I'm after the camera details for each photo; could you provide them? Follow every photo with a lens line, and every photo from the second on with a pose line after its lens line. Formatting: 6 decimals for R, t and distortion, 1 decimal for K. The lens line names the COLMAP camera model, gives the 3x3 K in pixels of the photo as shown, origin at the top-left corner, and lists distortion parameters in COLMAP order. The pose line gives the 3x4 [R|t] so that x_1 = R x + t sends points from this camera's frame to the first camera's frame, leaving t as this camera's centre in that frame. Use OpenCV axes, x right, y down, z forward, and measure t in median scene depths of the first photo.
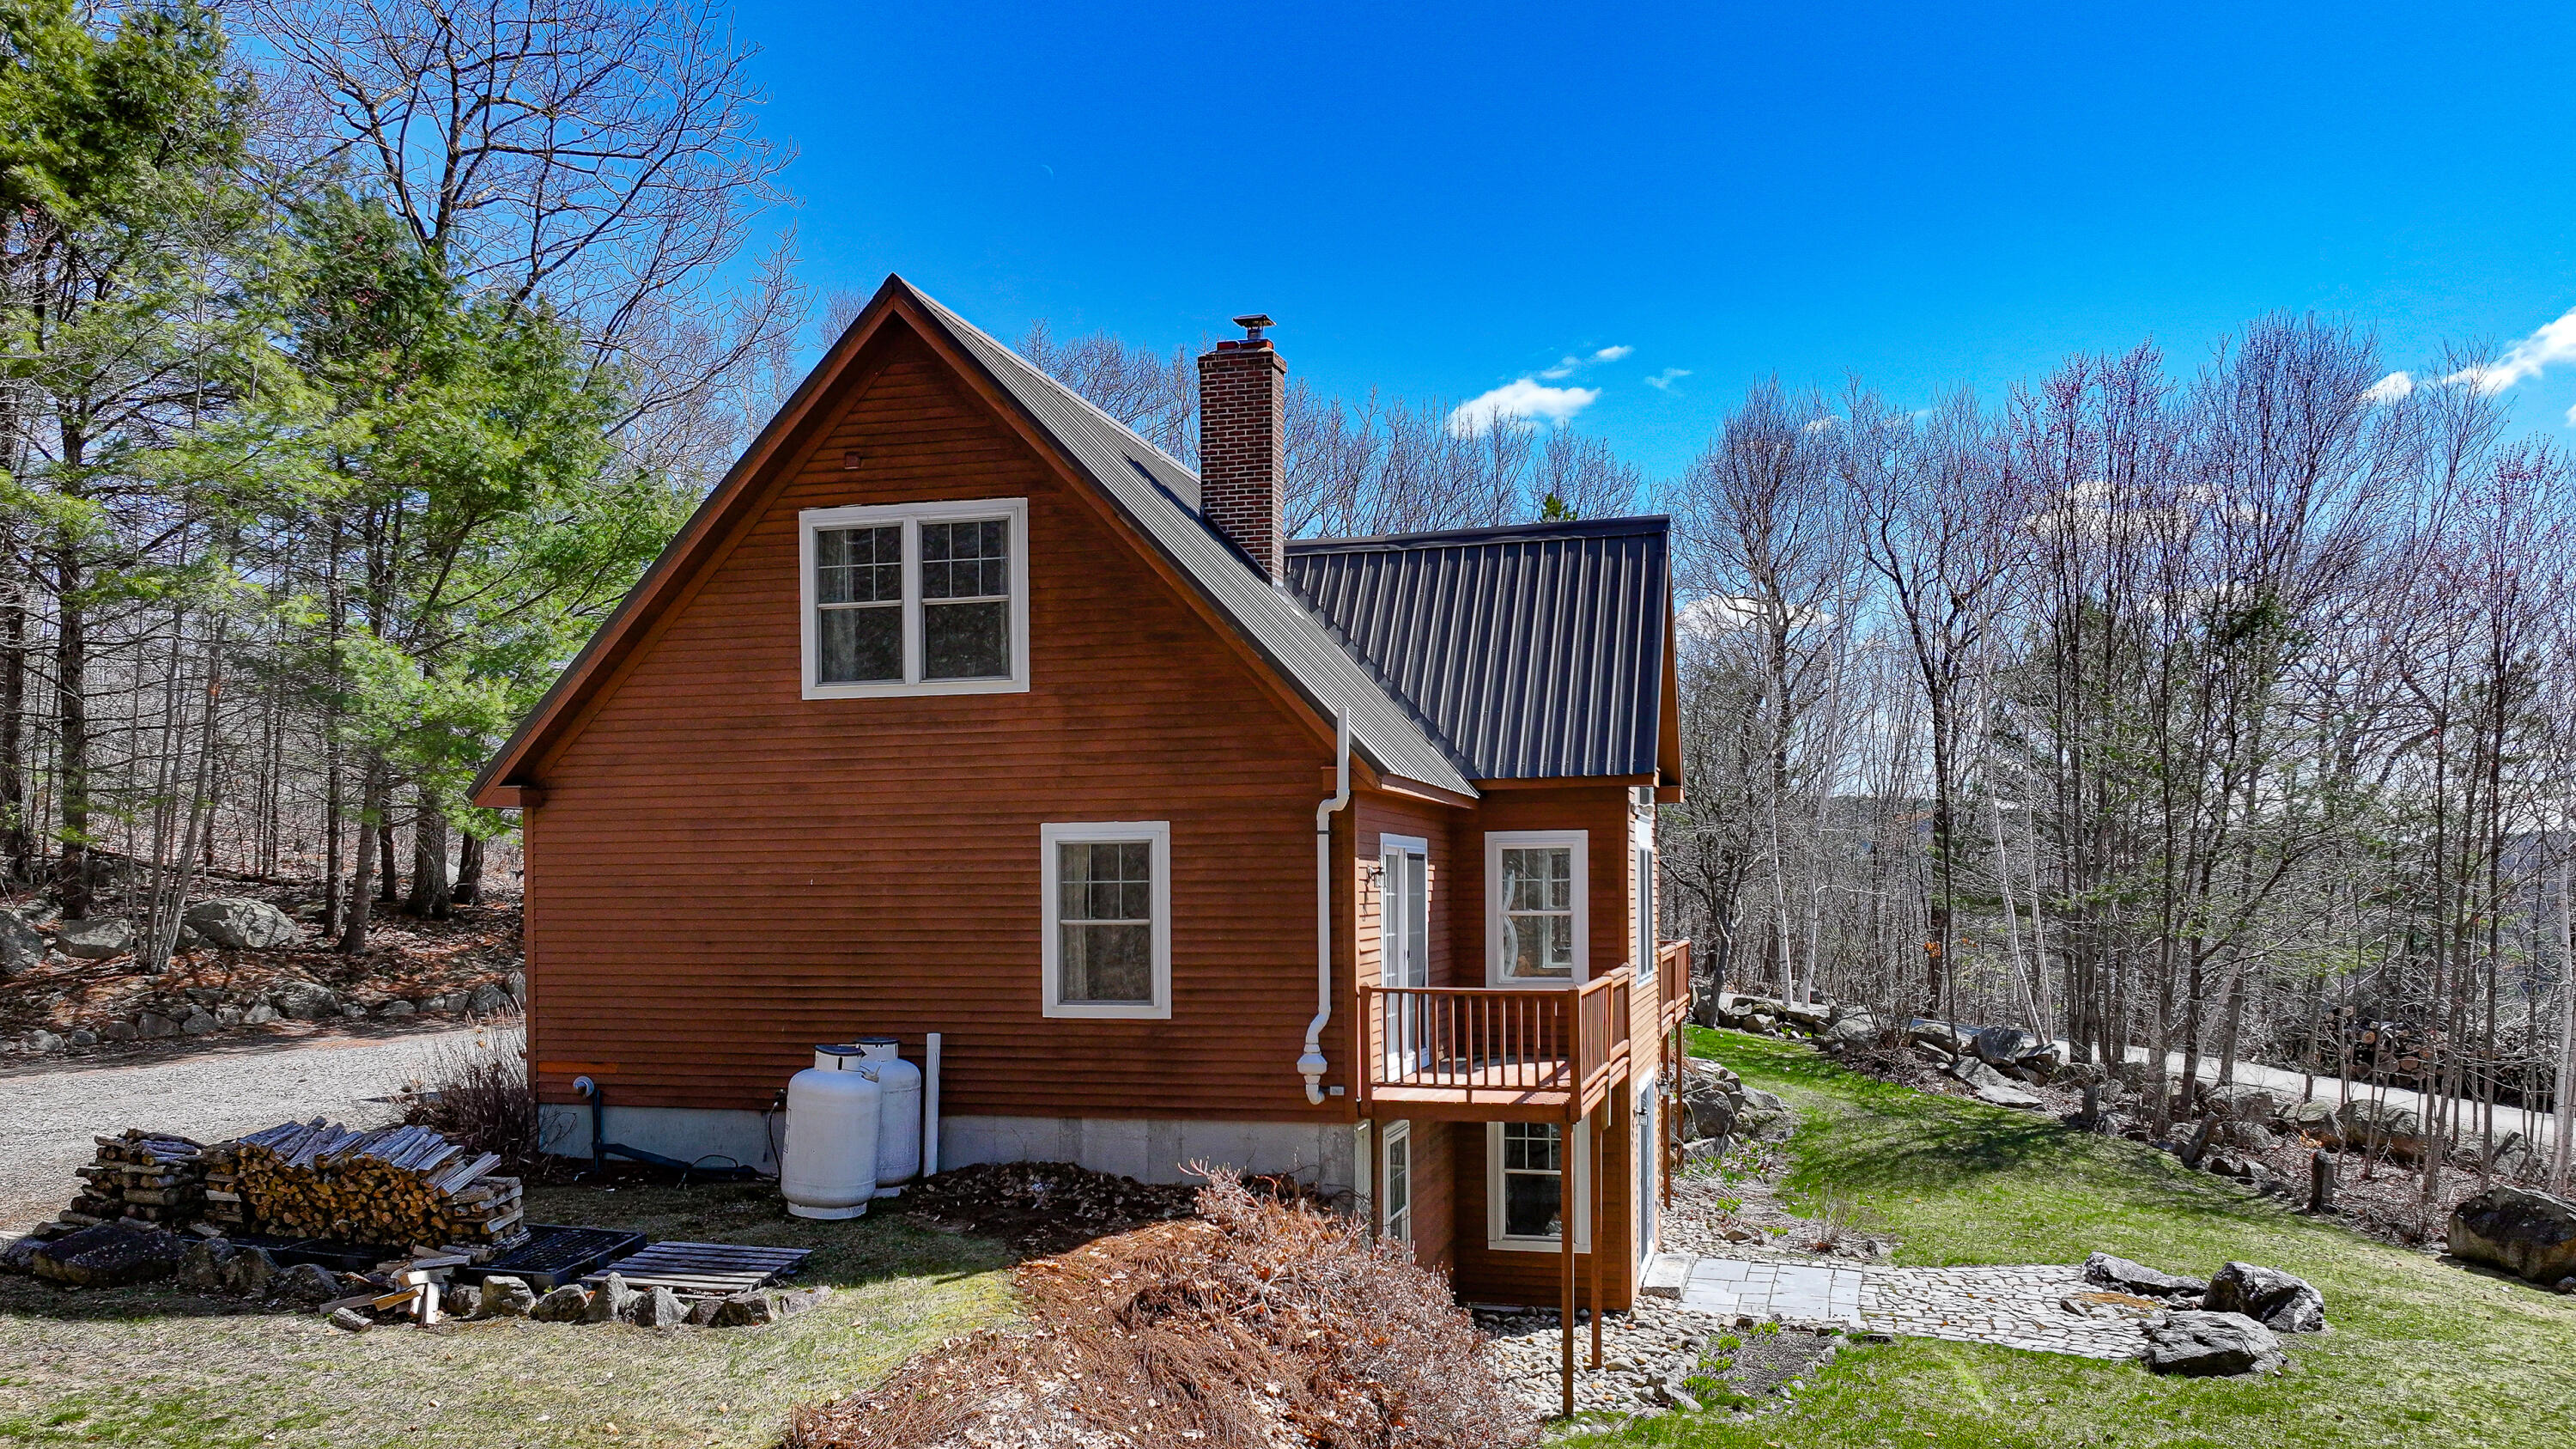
lens RADIAL K [[1868.4, 0, 1282.4], [0, 1868.4, 938.2], [0, 0, 1]] dist [0.002790, 0.003500]
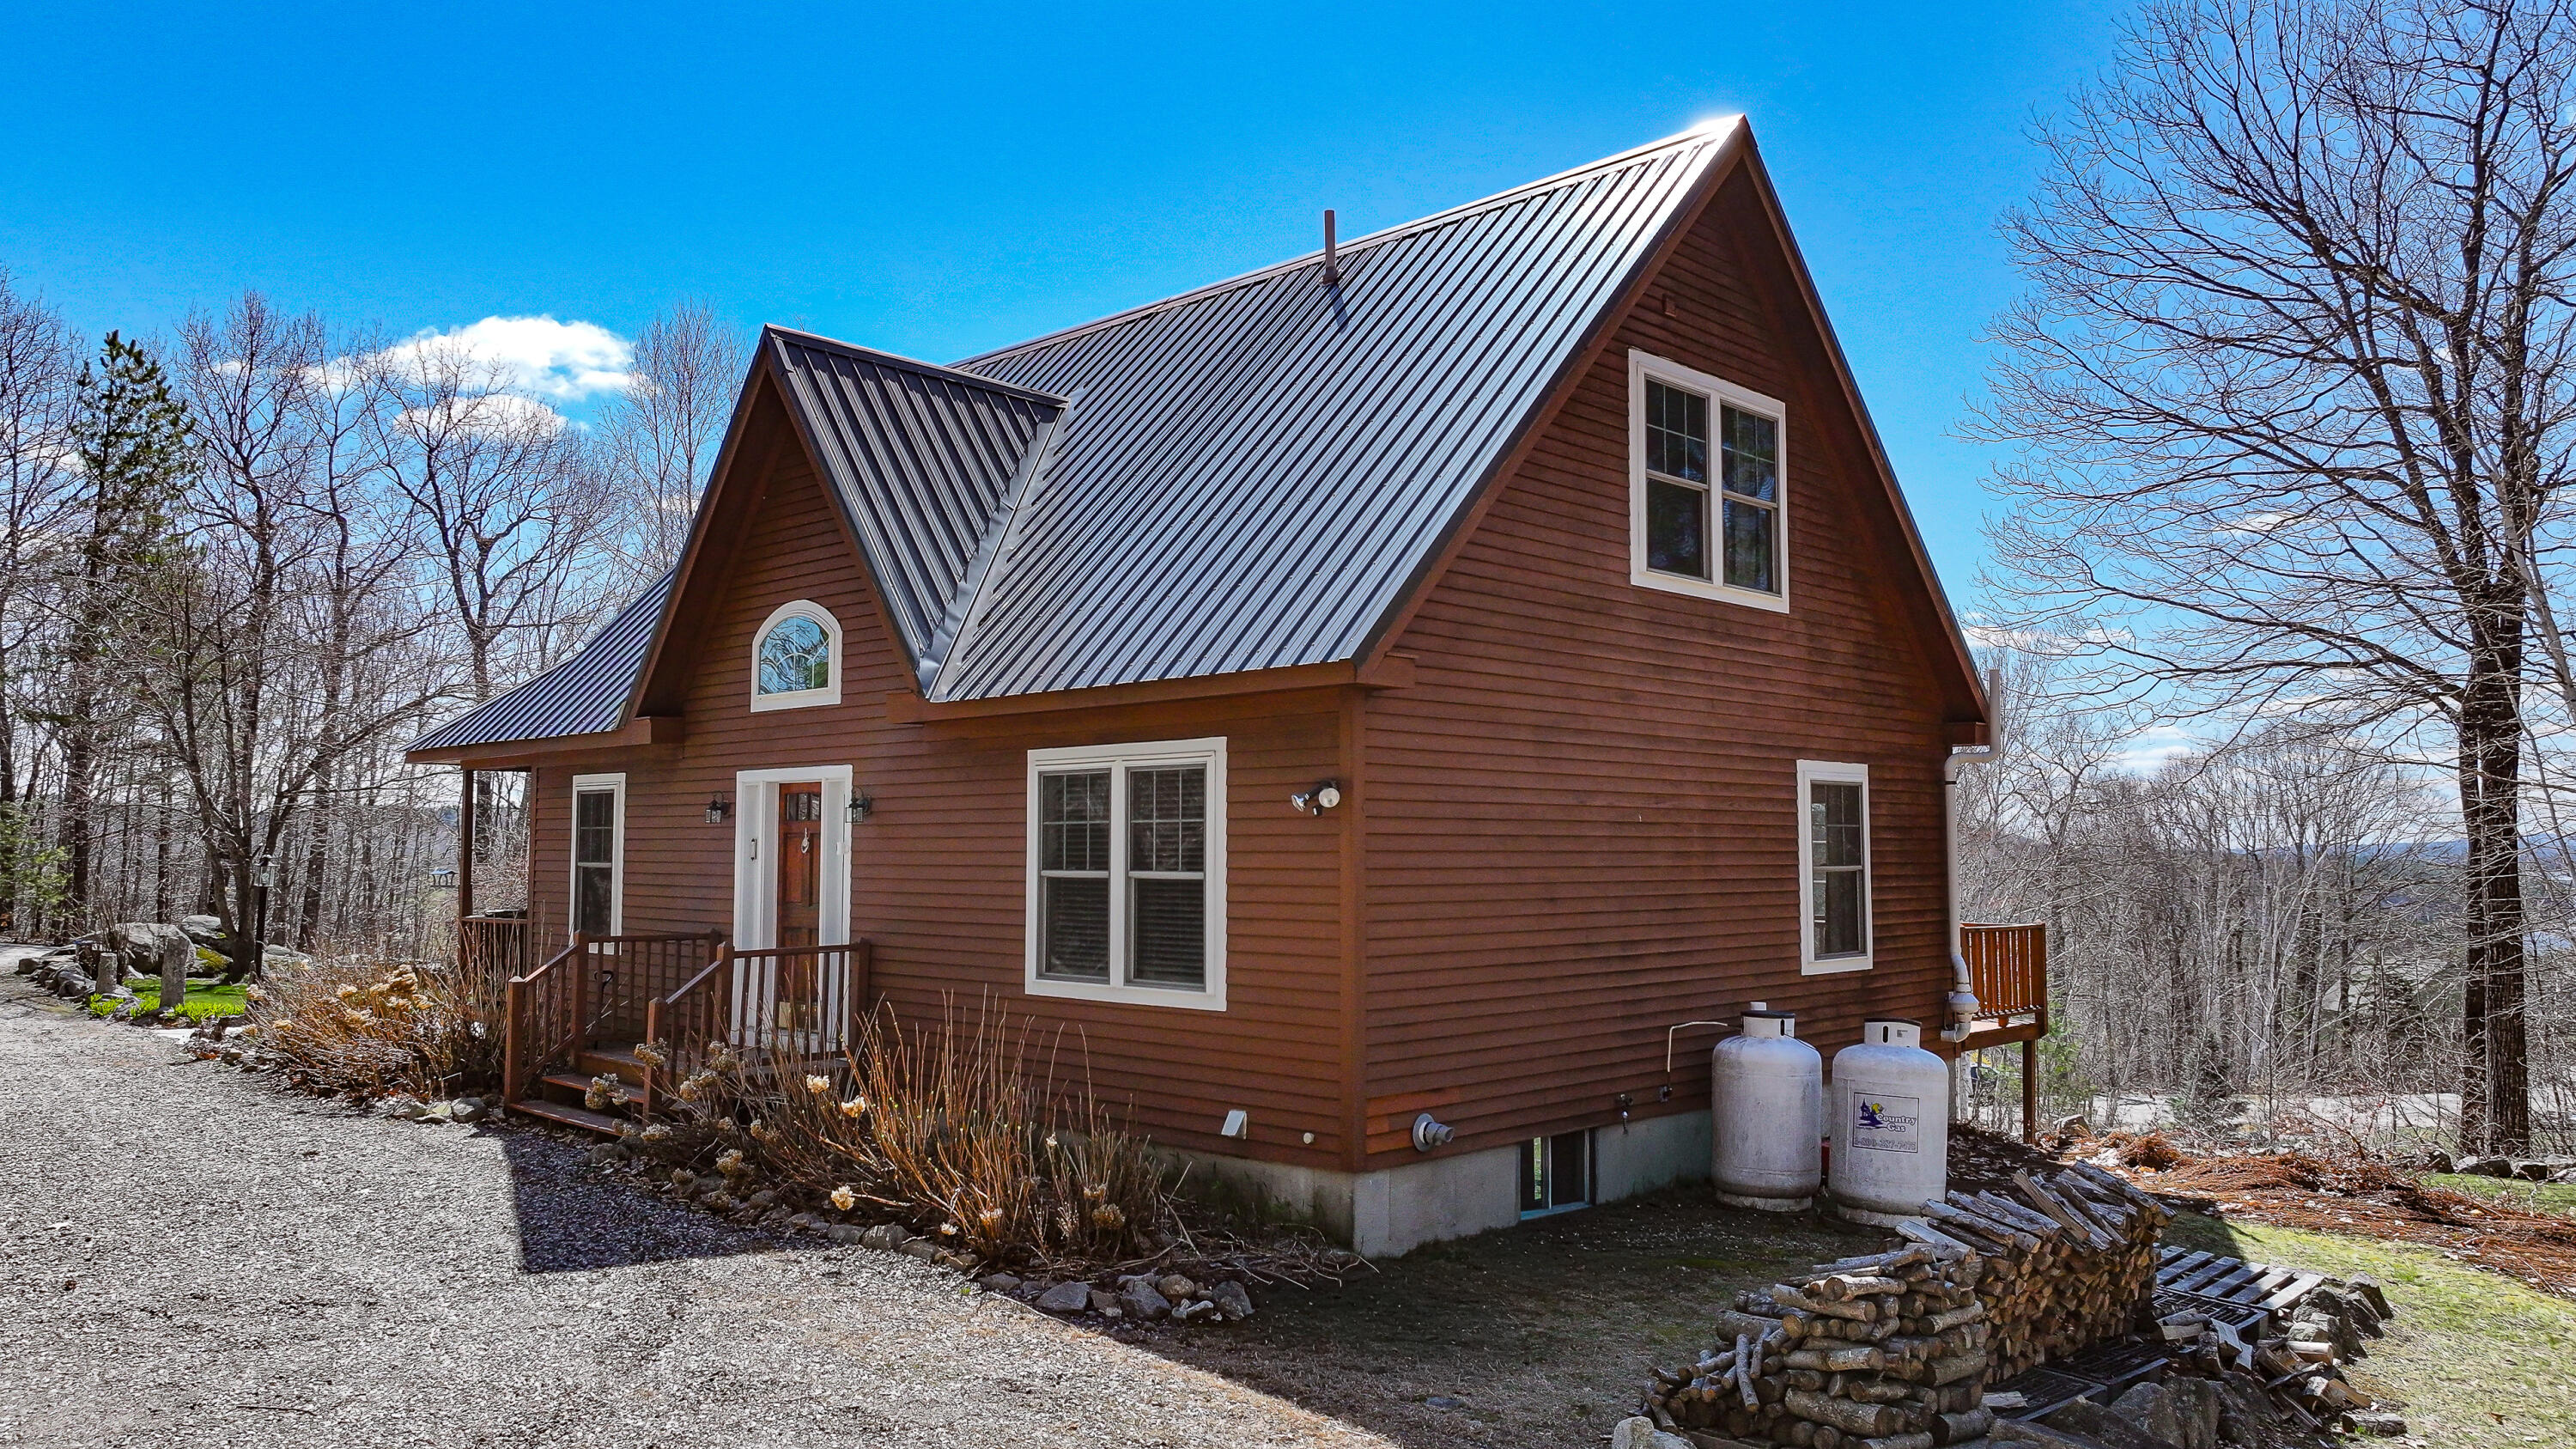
lens RADIAL K [[1776.9, 0, 1288.0], [0, 1776.9, 724.5], [0, 0, 1]] dist [0.001331, -0.001011]
pose [[0.510552, 0.064730, 0.857407, -0.978351], [0.011020, 0.996588, -0.081800, -0.010342], [-0.859776, 0.051211, 0.508096, 0.761279]]
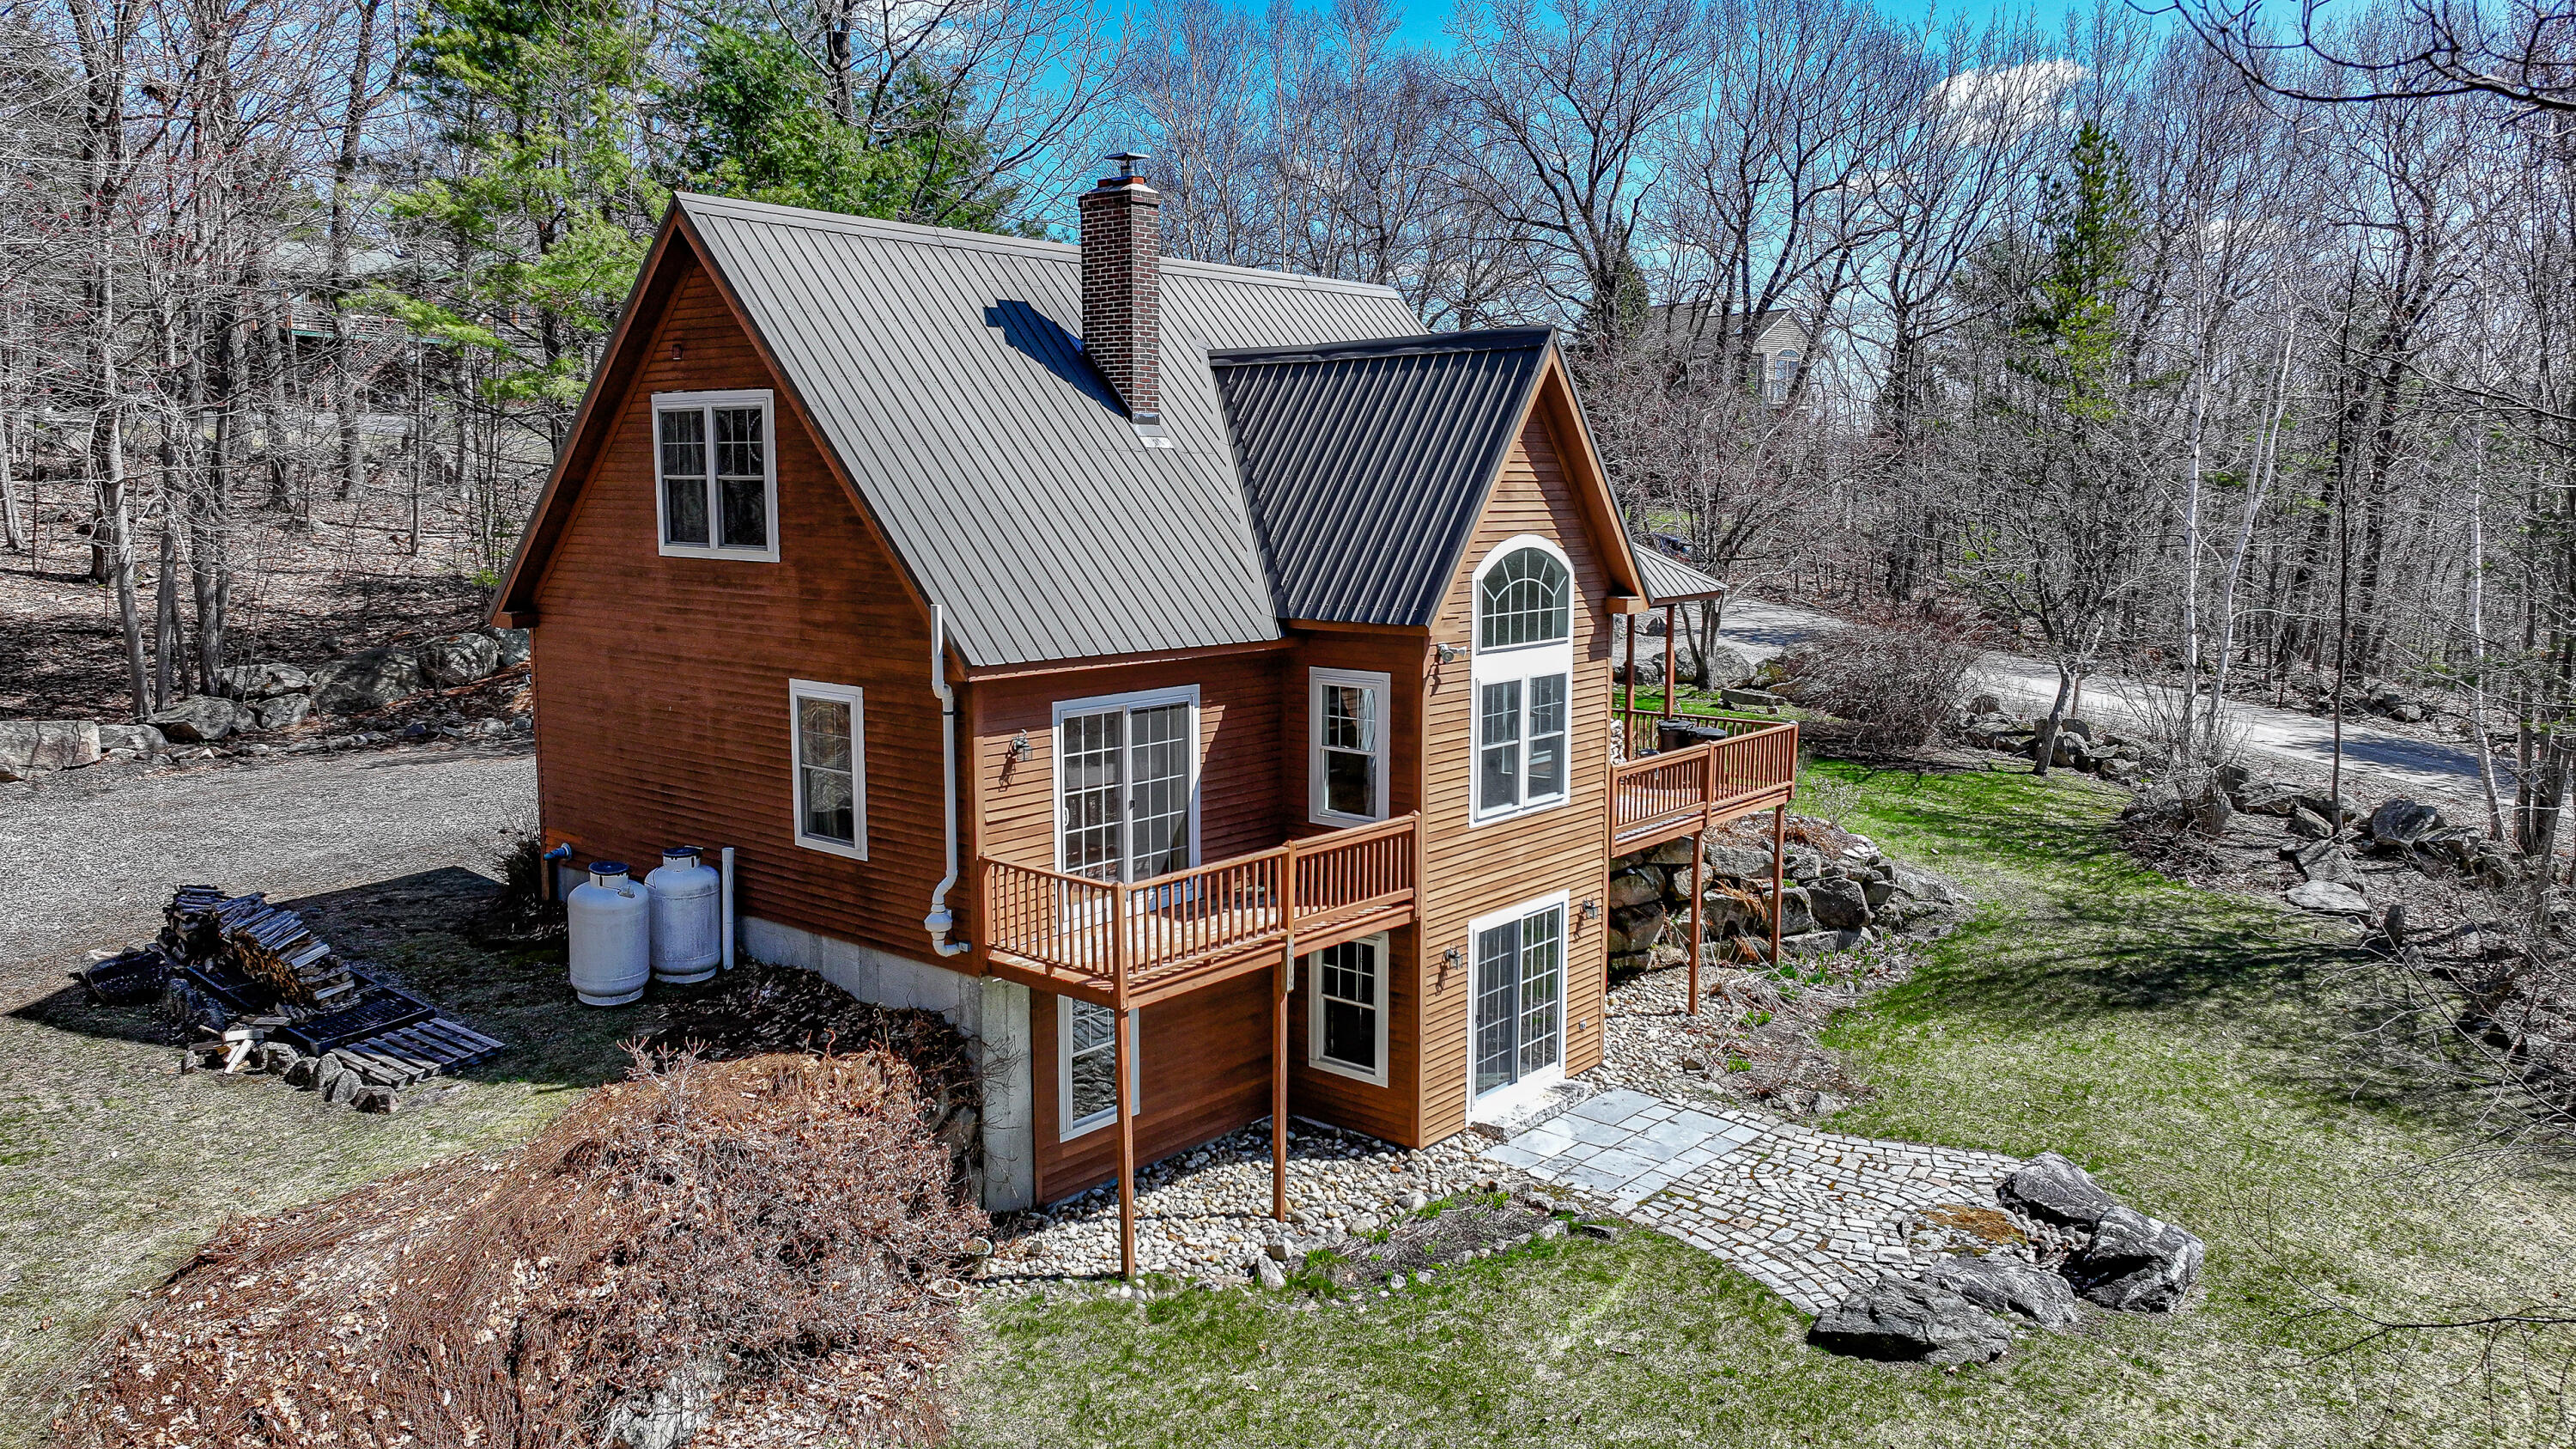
lens RADIAL K [[1776.9, 0, 1288.0], [0, 1776.9, 724.5], [0, 0, 1]] dist [0.001331, -0.001011]
pose [[0.900833, 0.067003, -0.428964, 0.602719], [-0.016408, 0.992568, 0.120581, -0.166270], [0.433856, -0.101585, 0.895237, 0.154678]]
